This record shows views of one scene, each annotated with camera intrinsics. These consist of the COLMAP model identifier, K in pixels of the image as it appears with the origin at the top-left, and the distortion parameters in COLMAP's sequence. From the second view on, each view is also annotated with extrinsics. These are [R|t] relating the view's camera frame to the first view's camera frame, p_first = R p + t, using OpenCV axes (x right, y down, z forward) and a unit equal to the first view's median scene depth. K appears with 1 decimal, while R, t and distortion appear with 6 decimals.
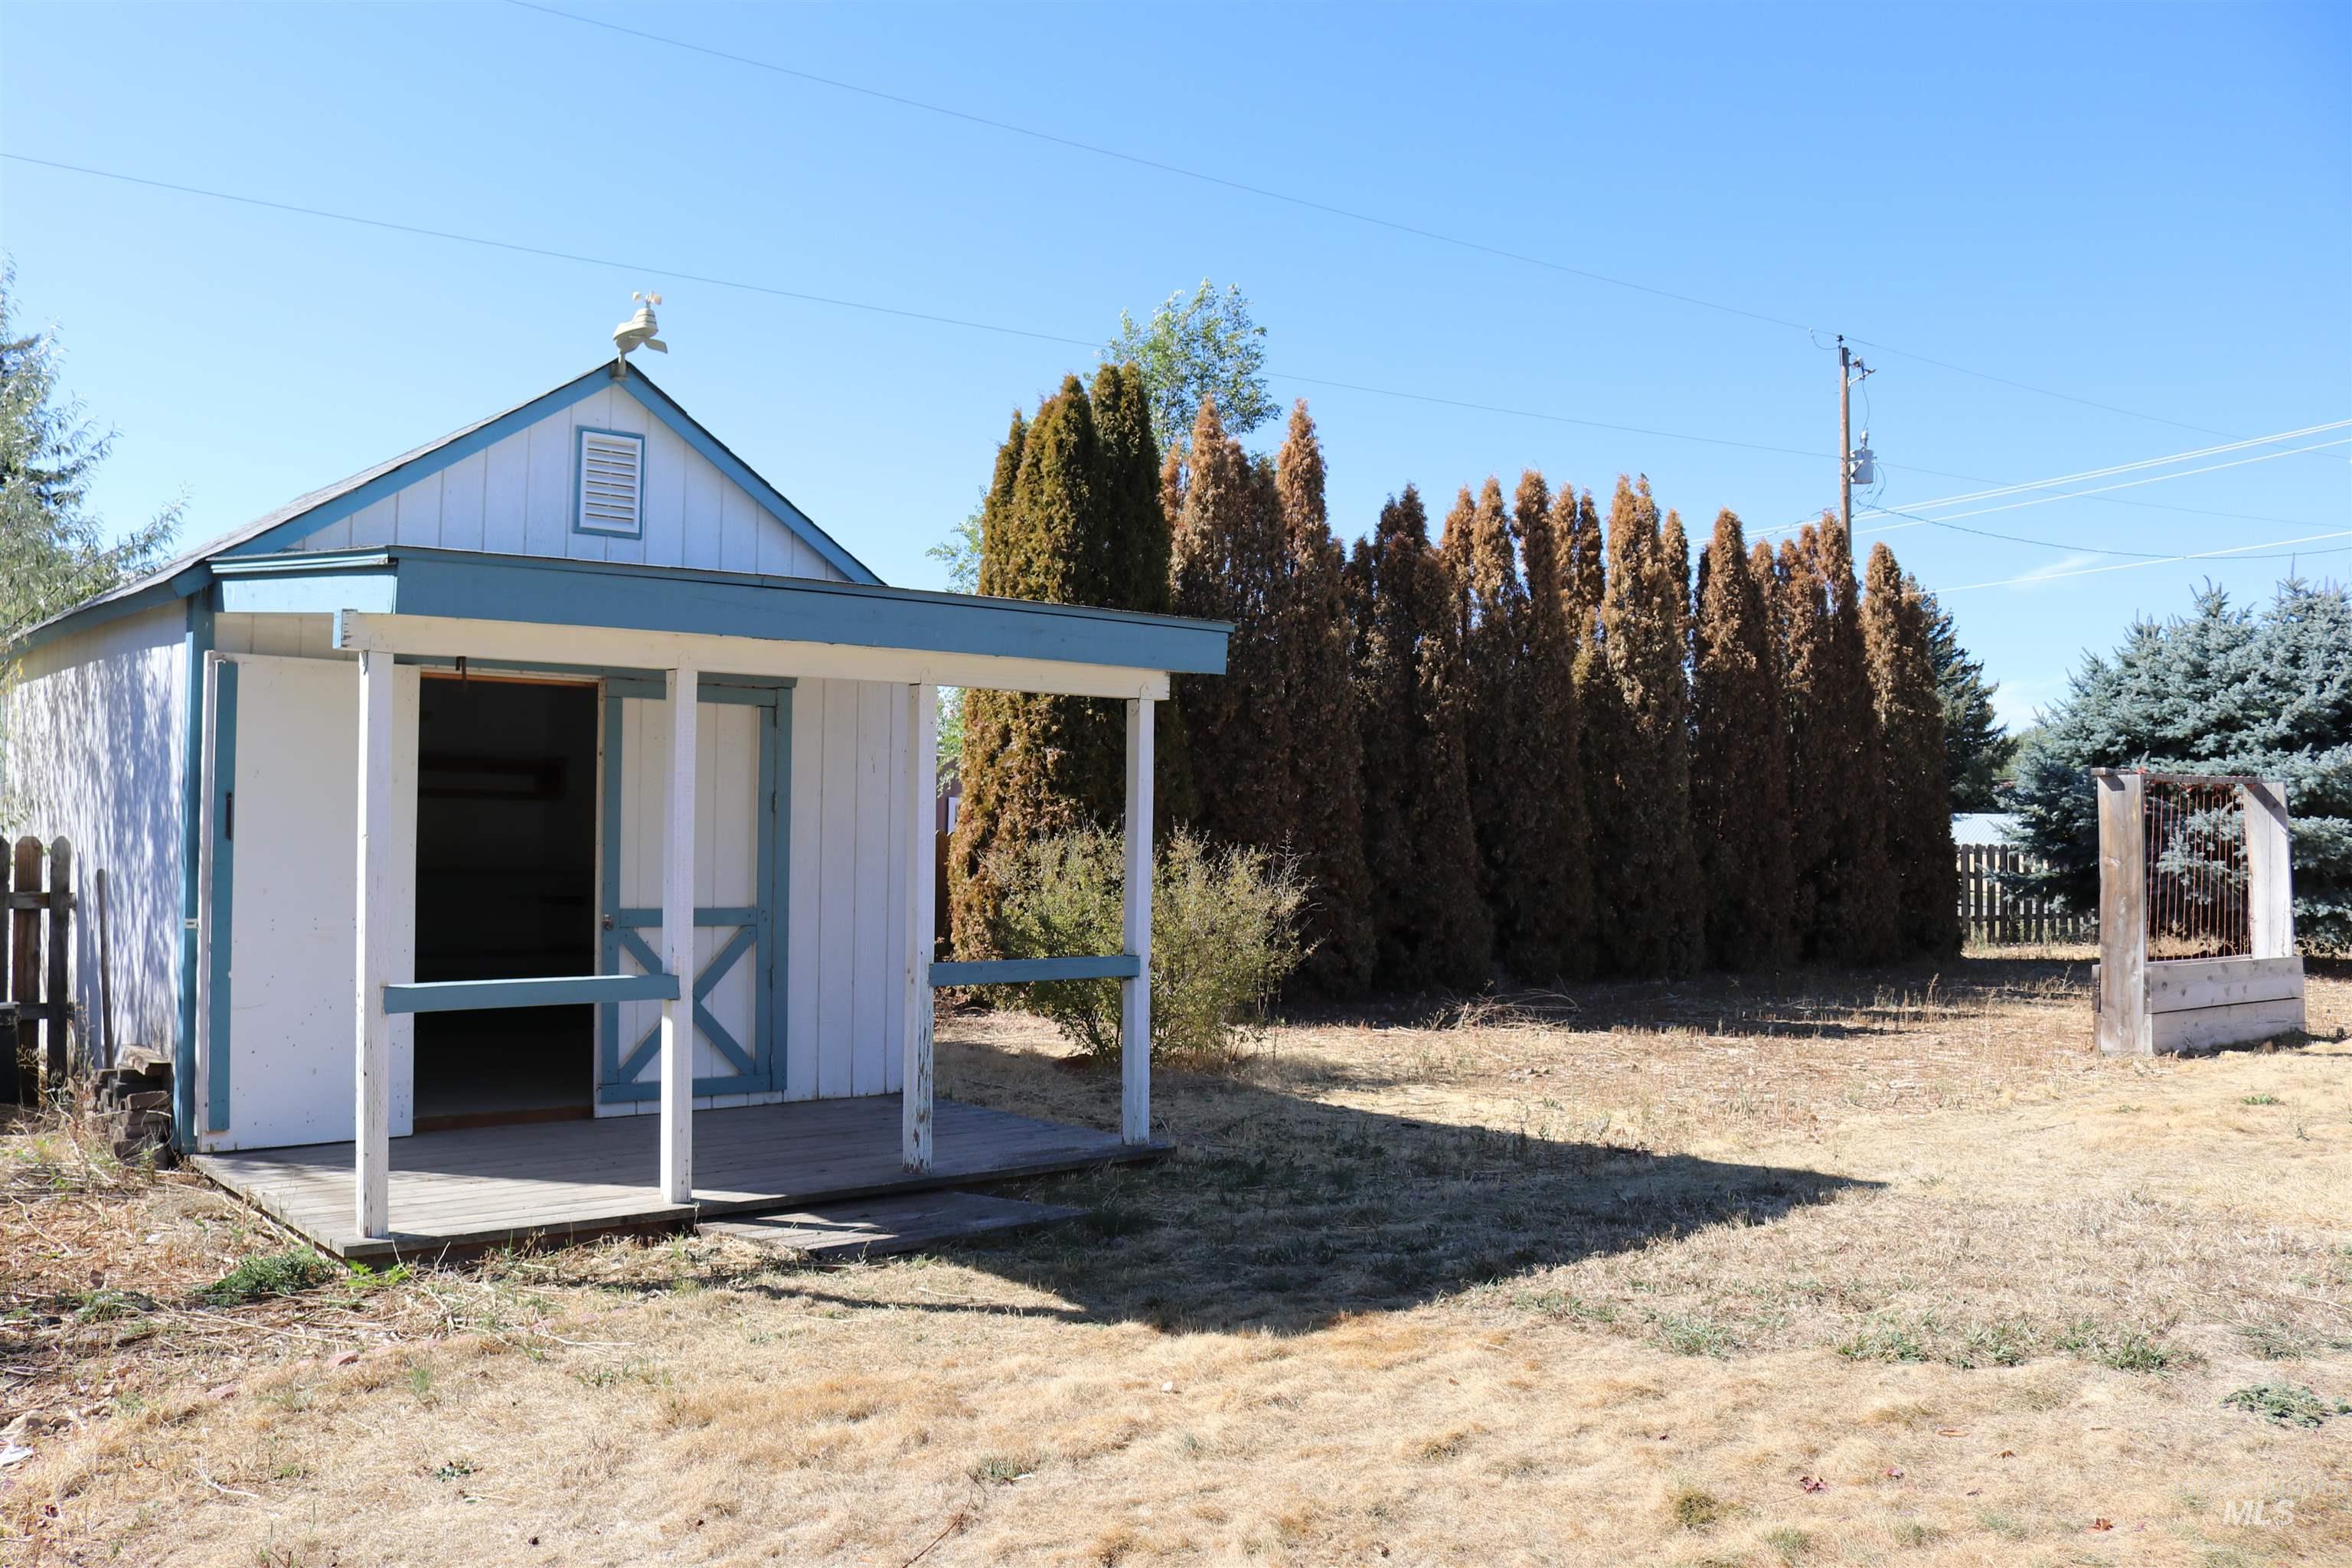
lens RADIAL K [[1933.2, 0, 1160.5], [0, 1933.2, 798.0], [0, 0, 1]] dist [-0.147264, 0.123160]
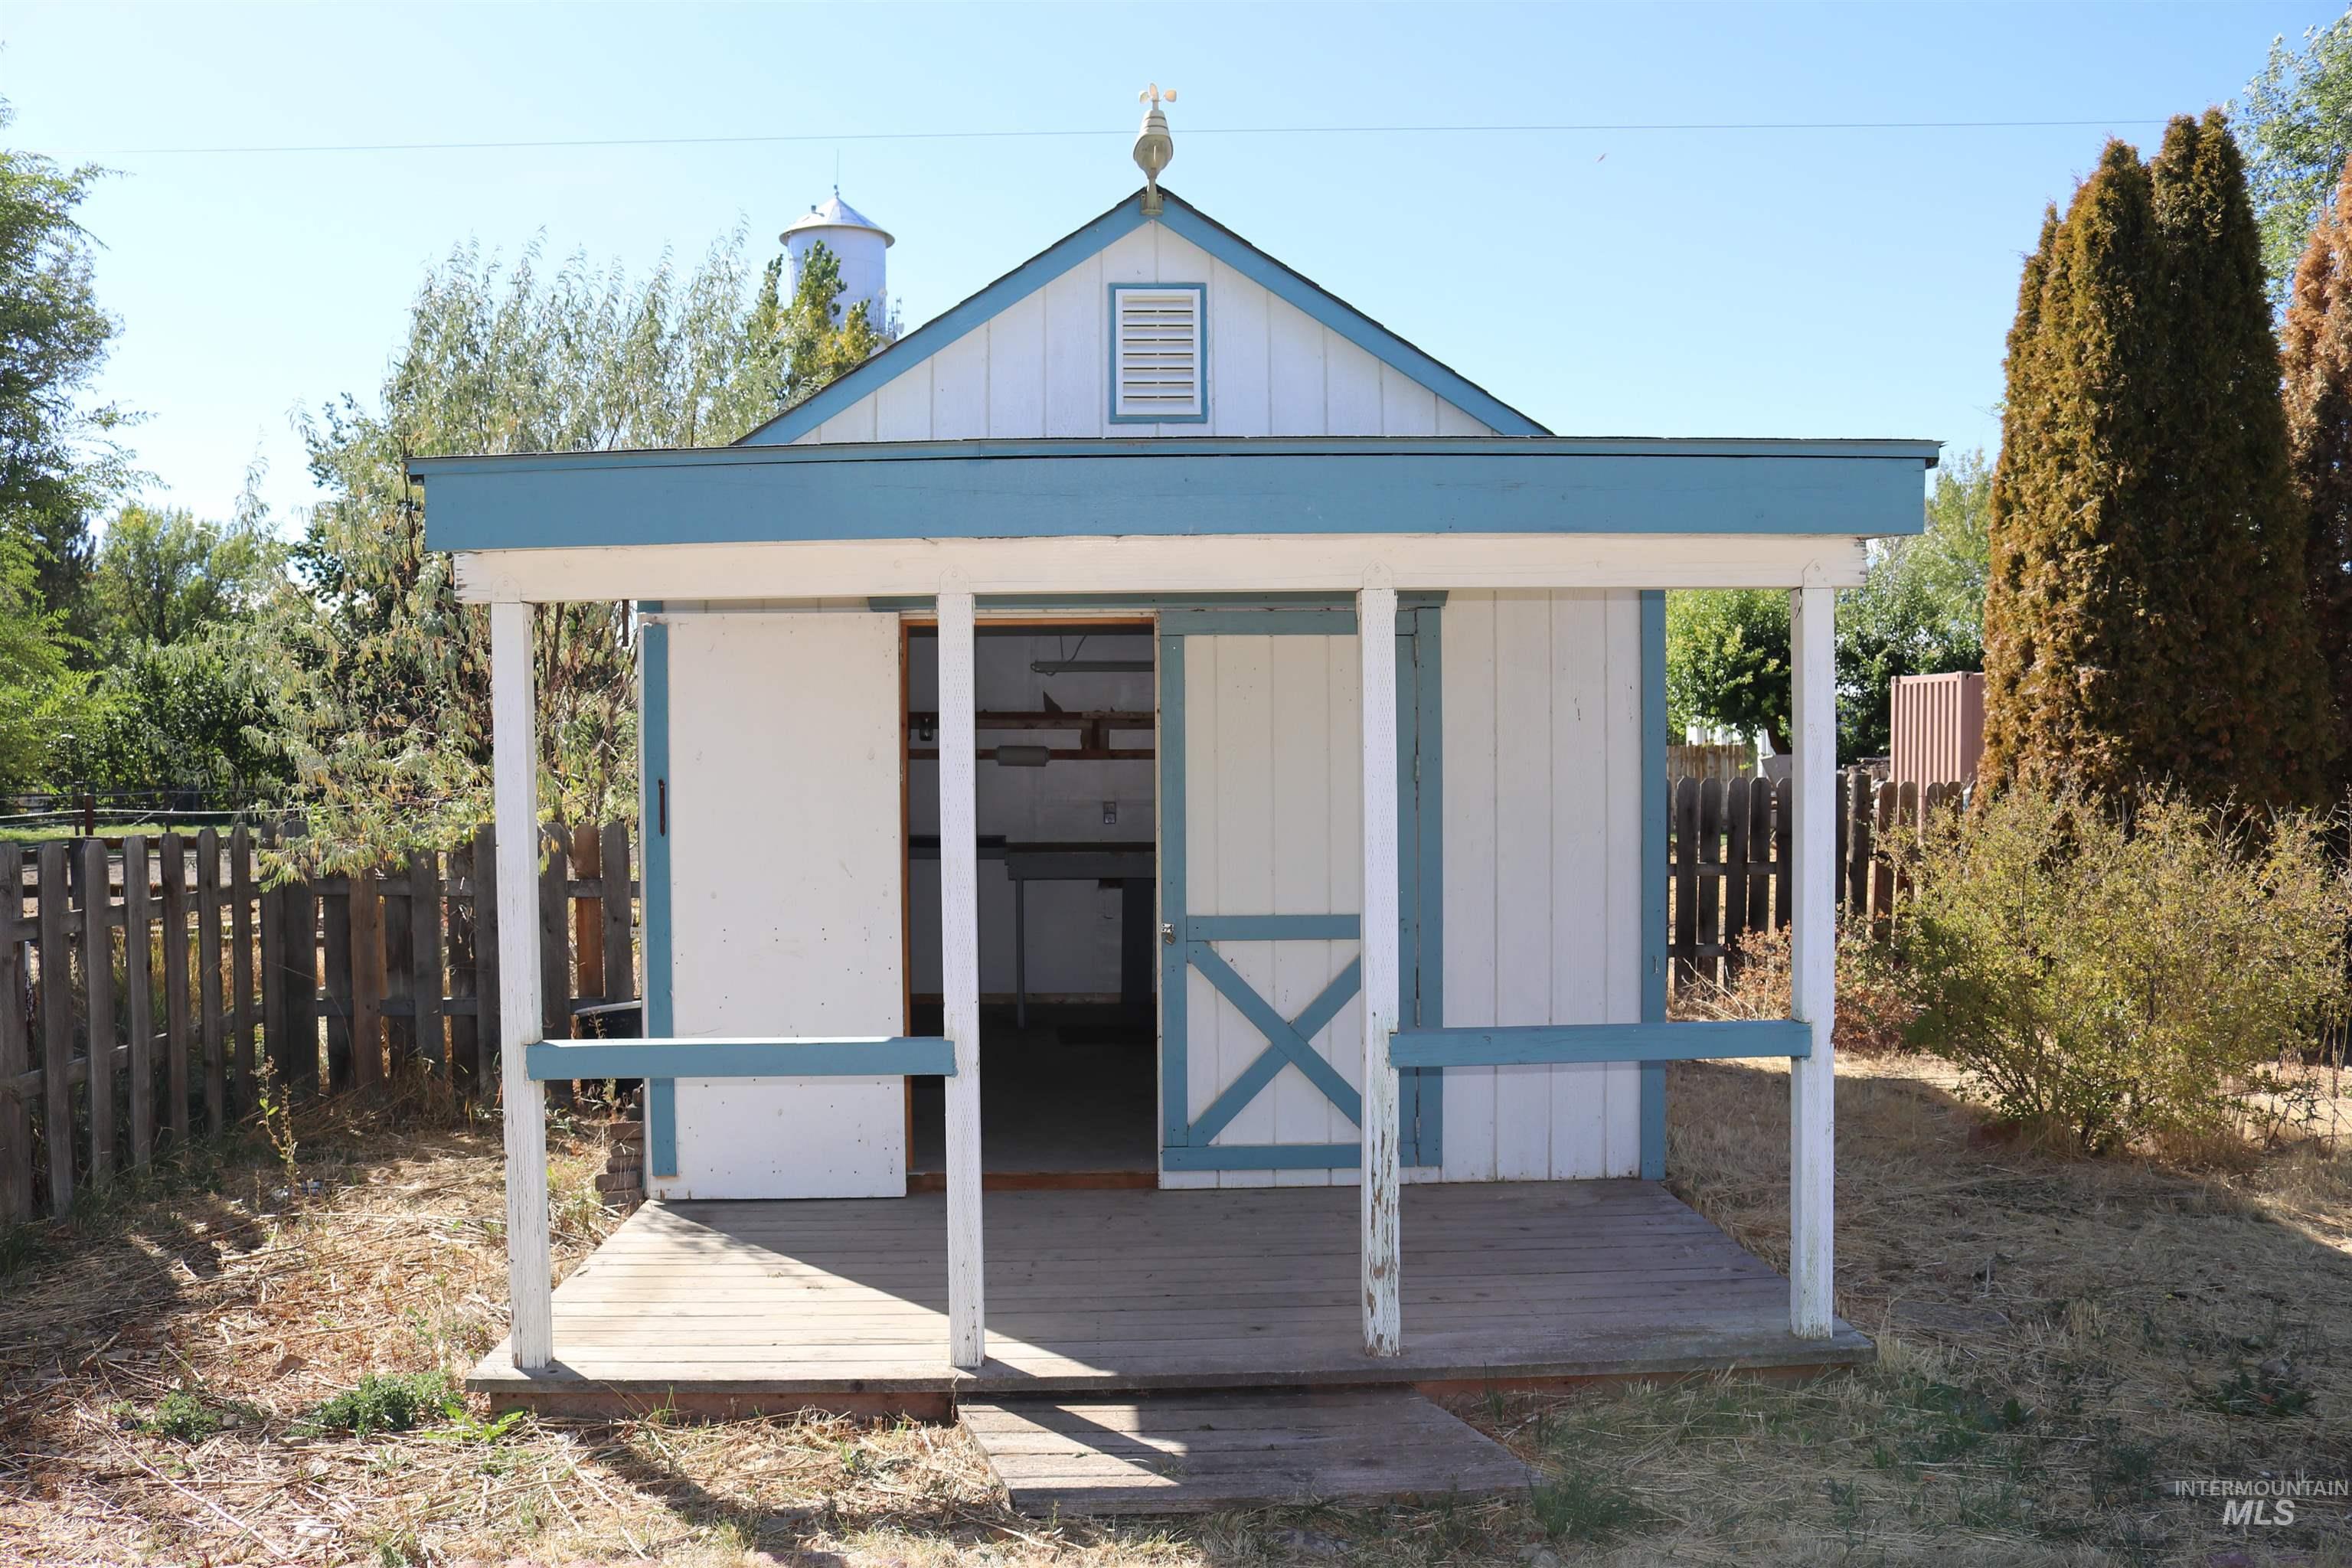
lens RADIAL K [[1933.2, 0, 1203.7], [0, 1933.2, 820.2], [0, 0, 1]] dist [-0.147264, 0.123160]
pose [[0.787256, -0.000724, -0.616626, 0.116250], [0.030332, 0.998834, 0.037552, -0.005006], [0.615880, -0.048266, 0.786360, 0.244959]]
